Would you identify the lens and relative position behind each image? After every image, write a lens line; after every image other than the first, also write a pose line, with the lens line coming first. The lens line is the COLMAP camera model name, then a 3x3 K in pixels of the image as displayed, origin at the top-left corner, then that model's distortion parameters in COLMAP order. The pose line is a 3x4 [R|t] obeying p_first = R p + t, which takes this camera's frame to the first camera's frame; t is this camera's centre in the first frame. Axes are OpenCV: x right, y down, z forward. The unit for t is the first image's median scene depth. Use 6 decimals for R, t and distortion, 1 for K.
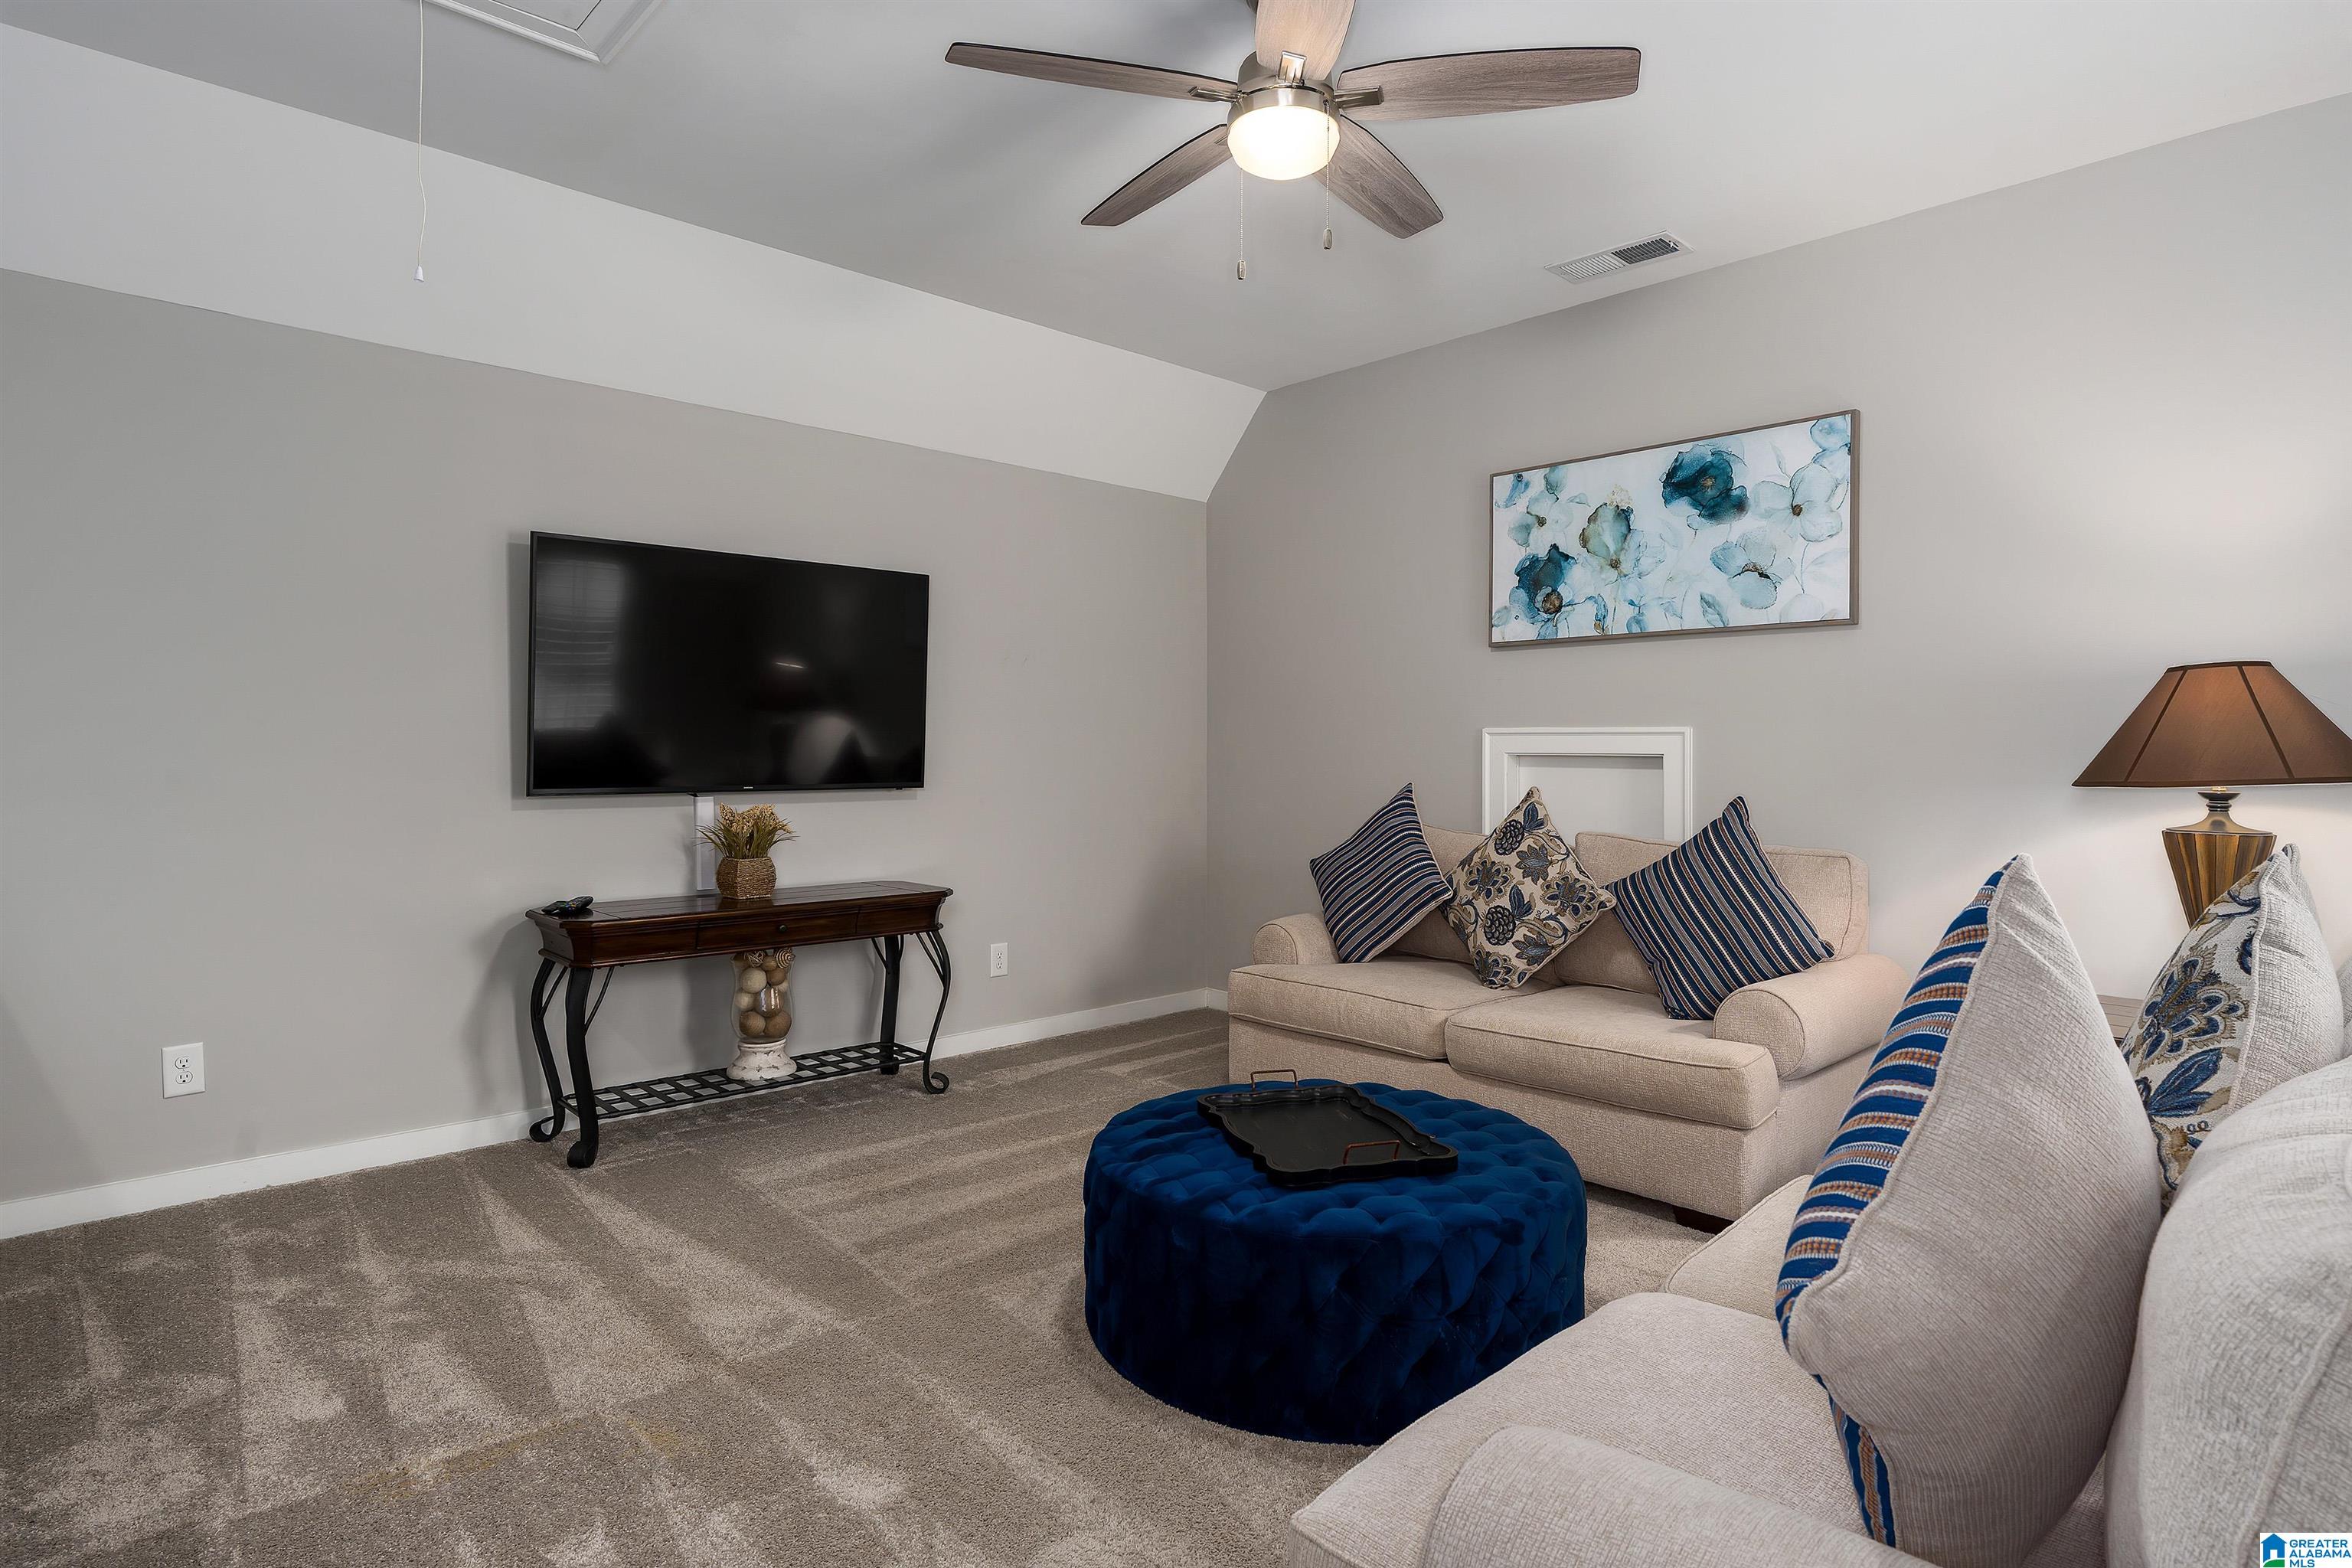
lens RADIAL K [[1271.3, 0, 1176.0], [0, 1271.3, 747.2], [0, 0, 1]] dist [-0.000596, -0.000046]
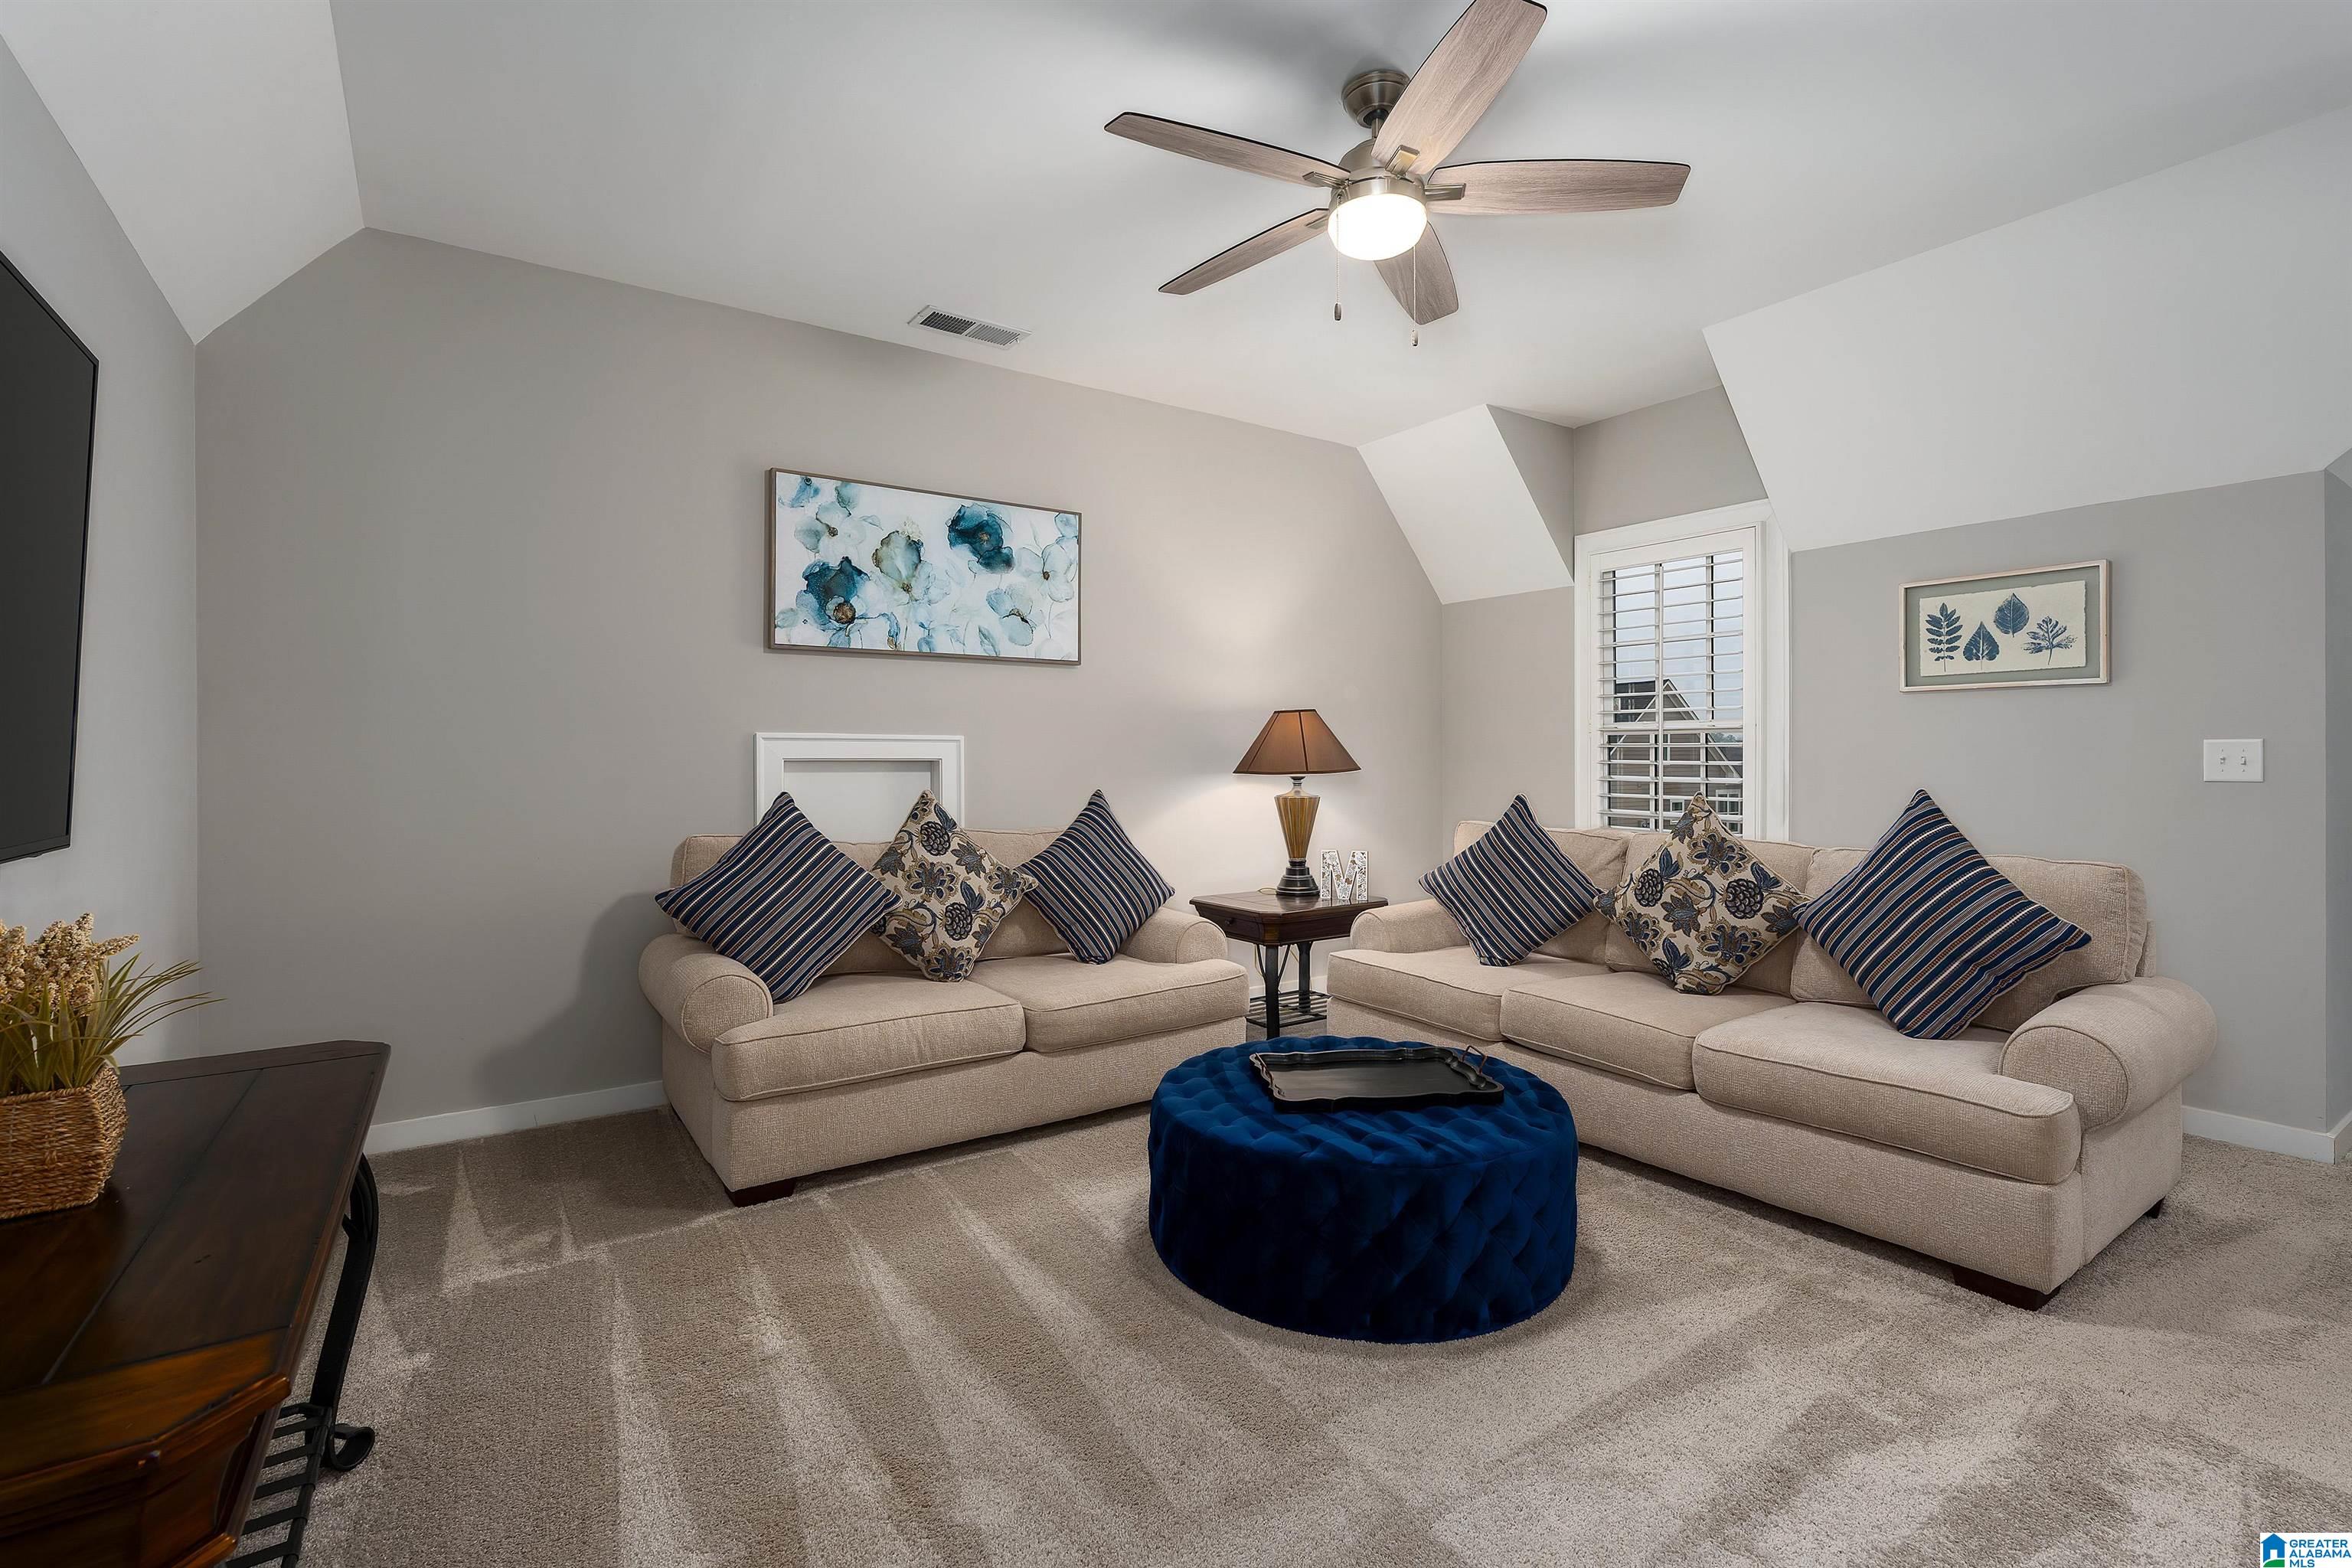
lens RADIAL K [[1063.9, 0, 1177.1], [0, 1063.9, 758.6], [0, 0, 1]] dist [0.000461, 0.000044]
pose [[0.157676, -0.006483, 0.987470, -0.543802], [-0.001255, 0.999976, 0.006765, -0.001288], [-0.987490, -0.002306, 0.157664, 0.625372]]
